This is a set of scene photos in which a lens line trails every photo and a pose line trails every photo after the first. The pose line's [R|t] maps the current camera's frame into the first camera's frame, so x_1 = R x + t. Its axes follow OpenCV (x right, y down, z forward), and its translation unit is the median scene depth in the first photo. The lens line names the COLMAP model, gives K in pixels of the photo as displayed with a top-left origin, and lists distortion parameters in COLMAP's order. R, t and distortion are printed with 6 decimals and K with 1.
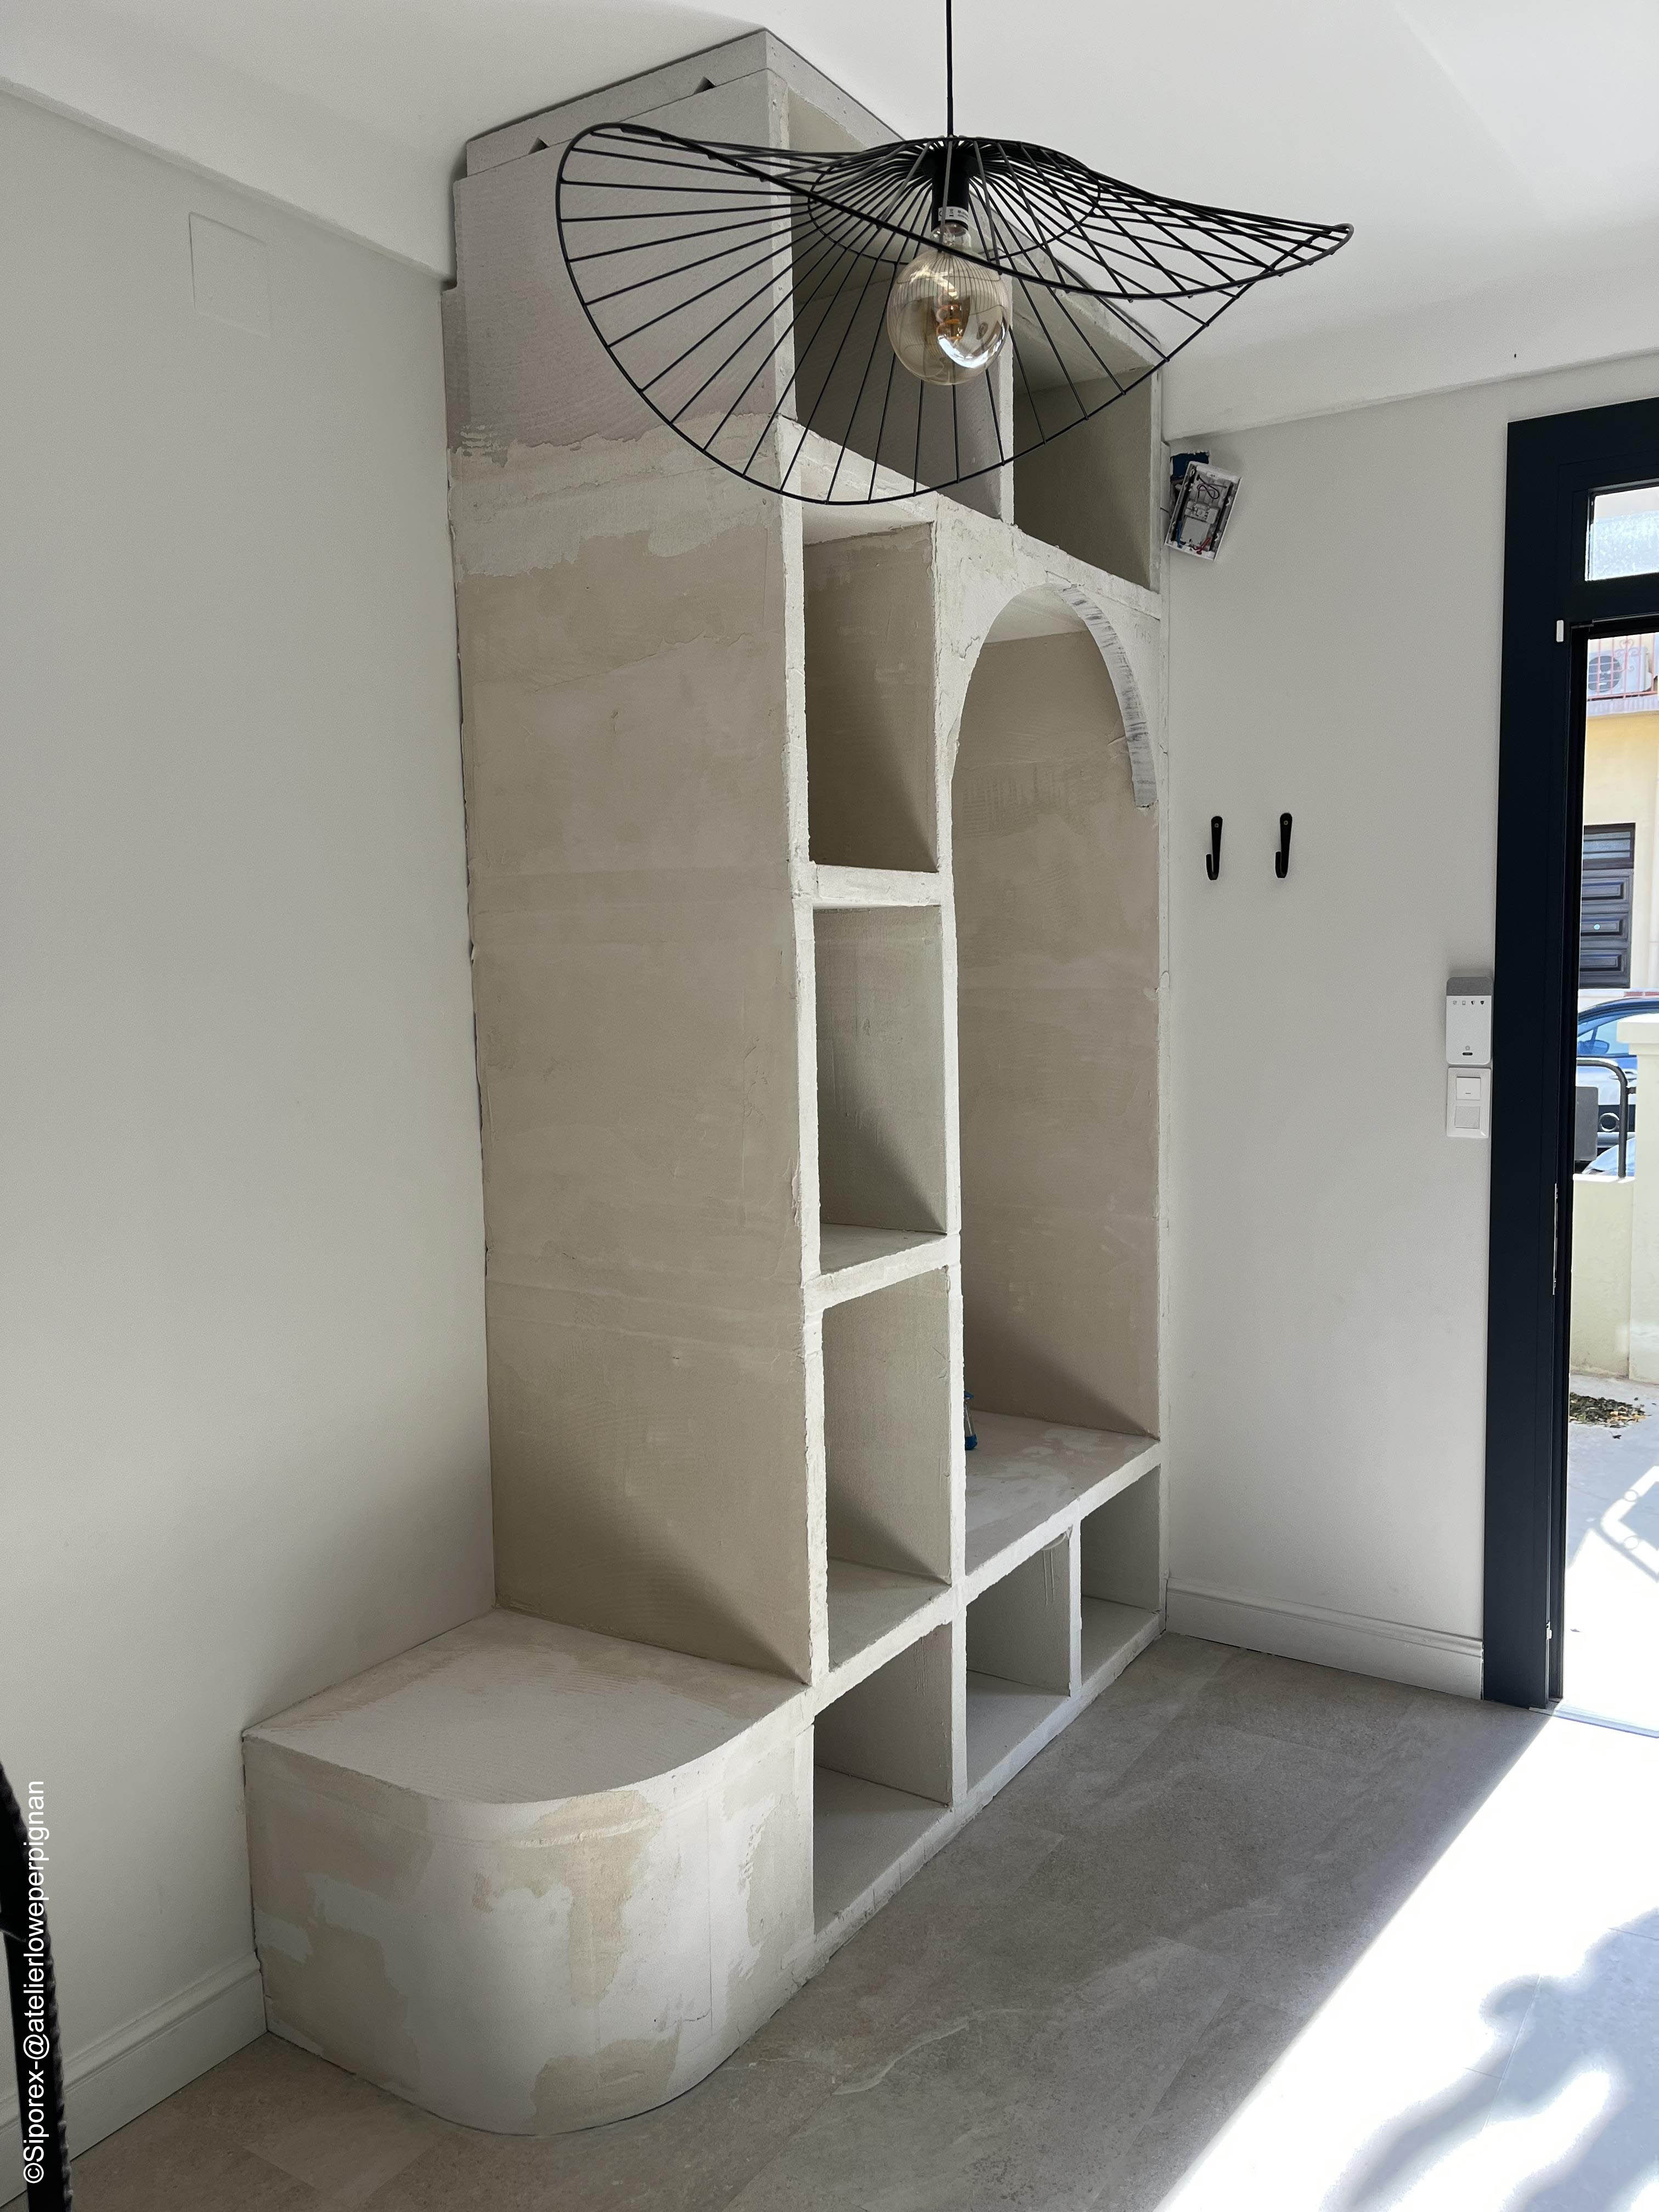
lens RADIAL K [[1644.6, 0, 832.9], [0, 1644.6, 1114.5], [0, 0, 1]] dist [0.005759, -0.023714]
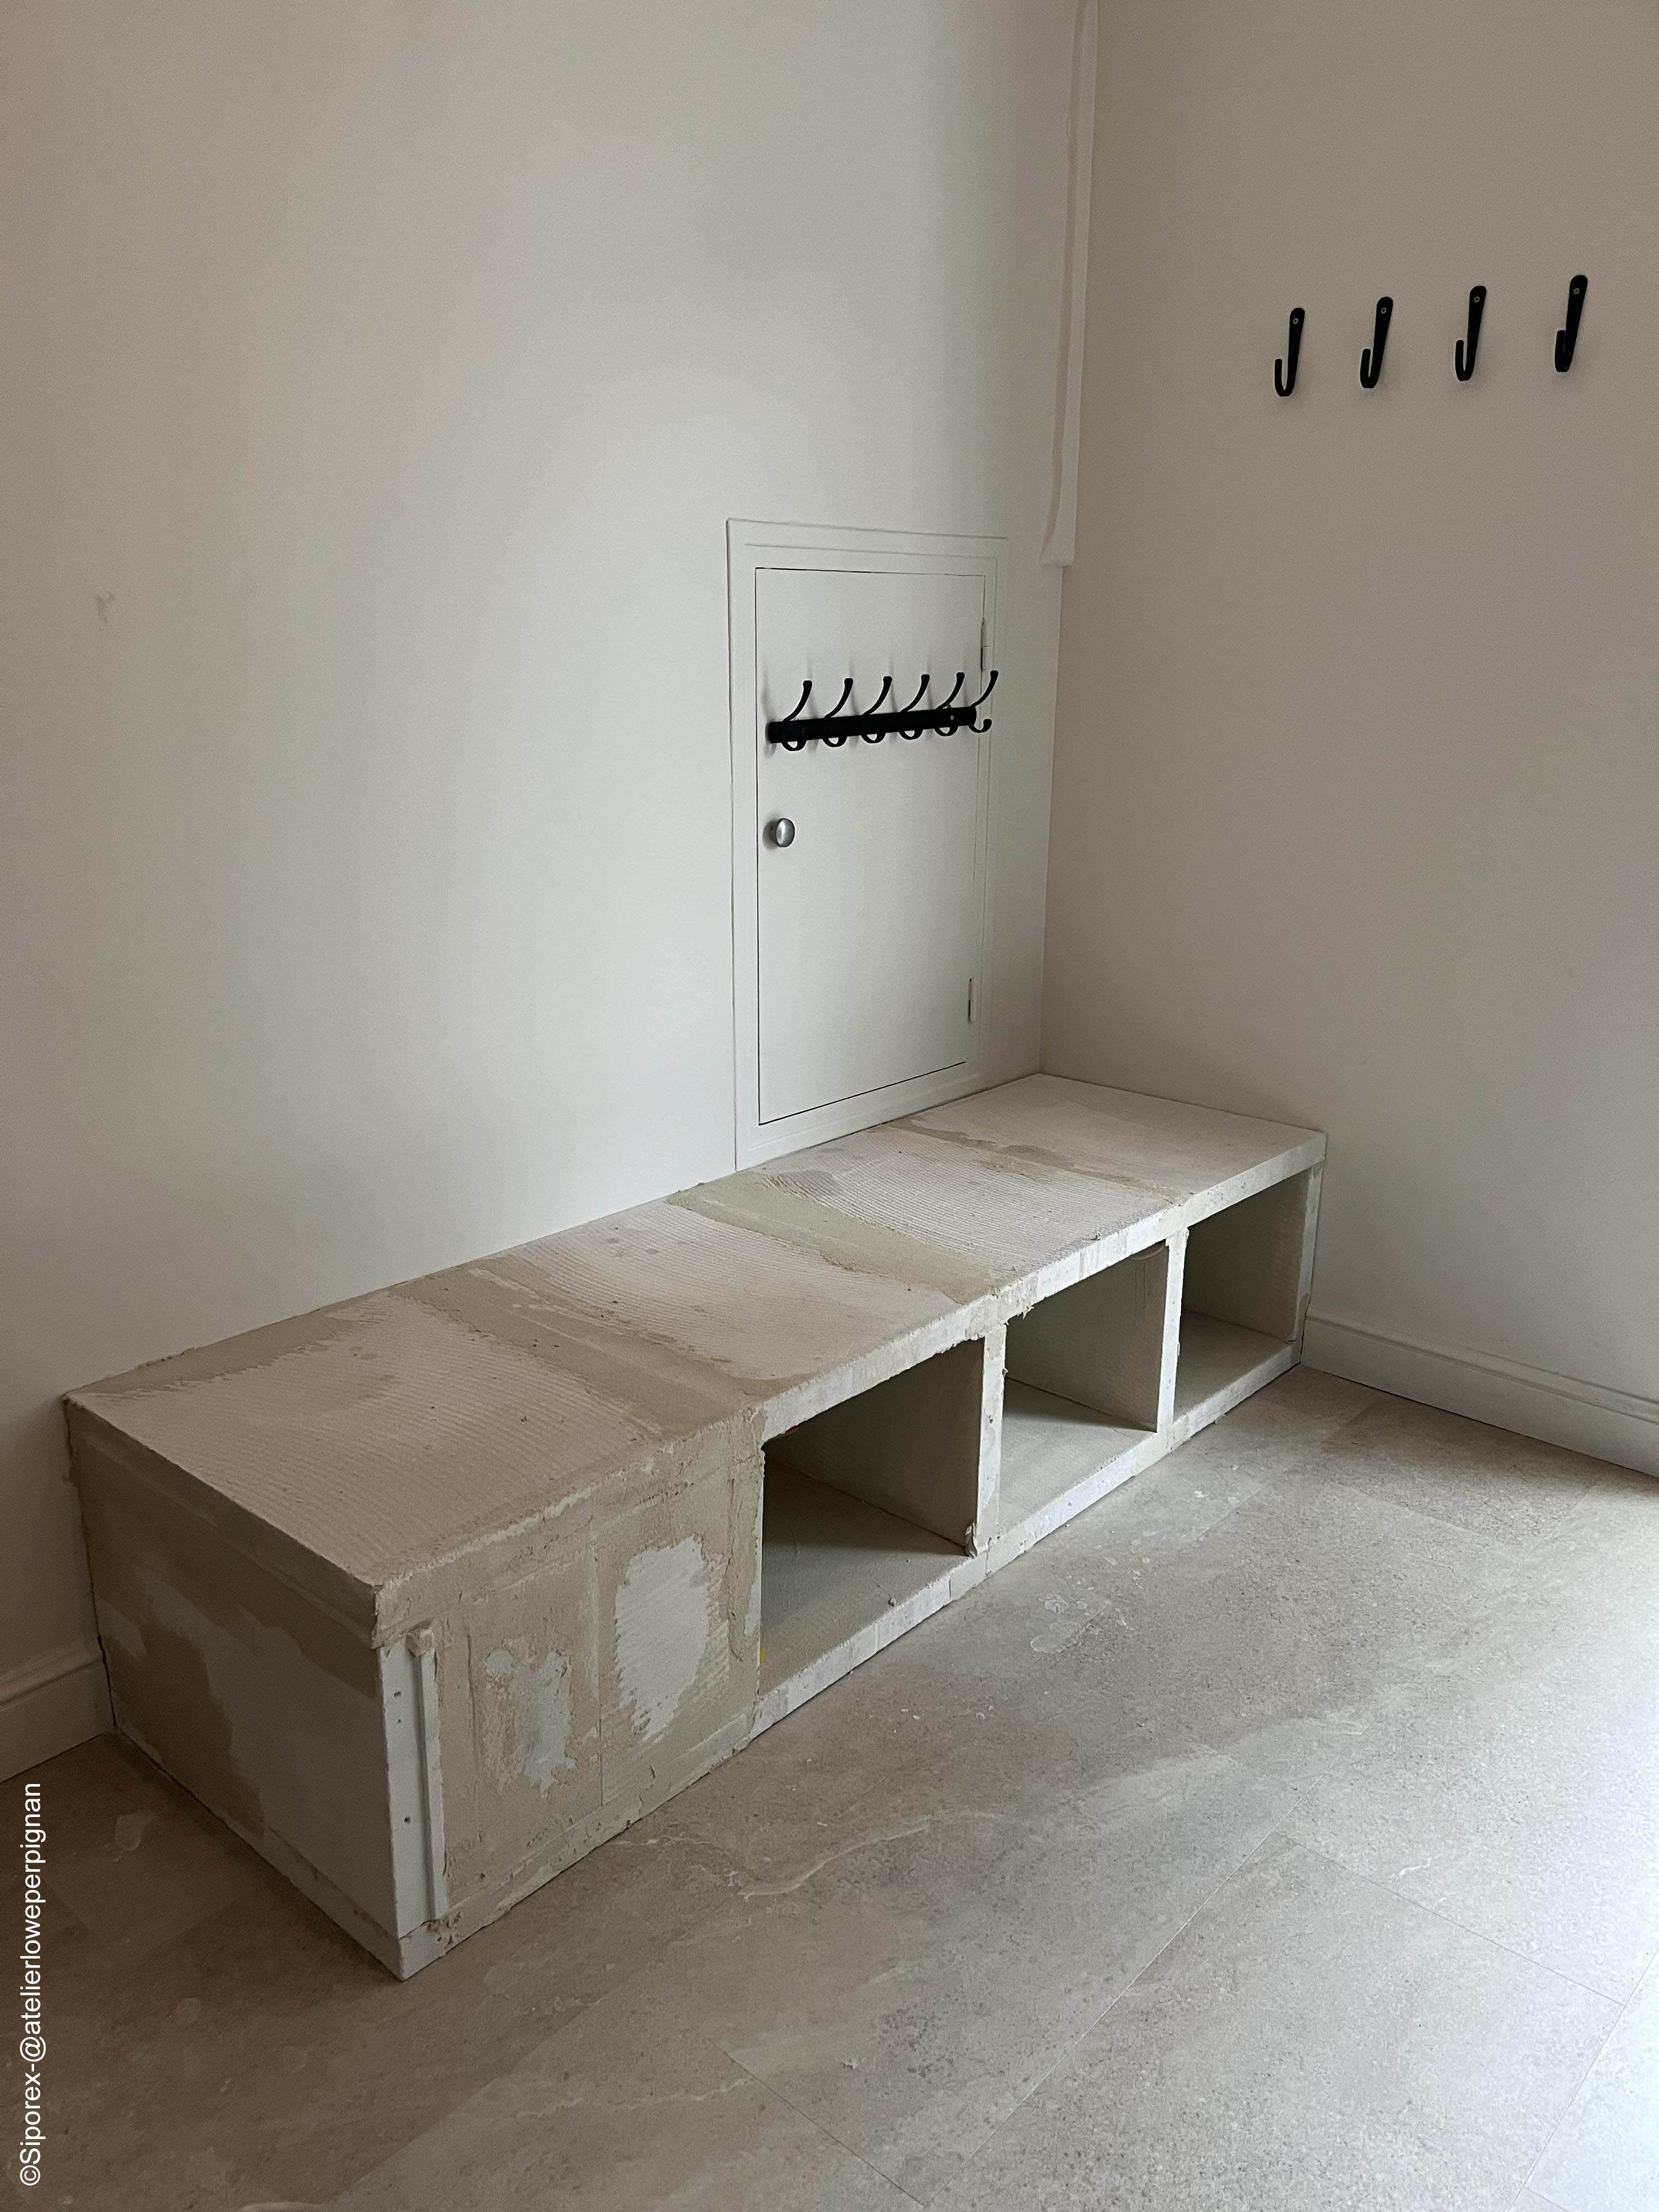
lens RADIAL K [[1671.8, 0, 829.8], [0, 1671.8, 1119.3], [0, 0, 1]] dist [-0.064564, 0.182140]
pose [[0.986924, 0.069760, -0.145312, 0.123034], [-0.040591, 0.980004, 0.194791, 0.060033], [0.155995, -0.186346, 0.970021, 0.263636]]
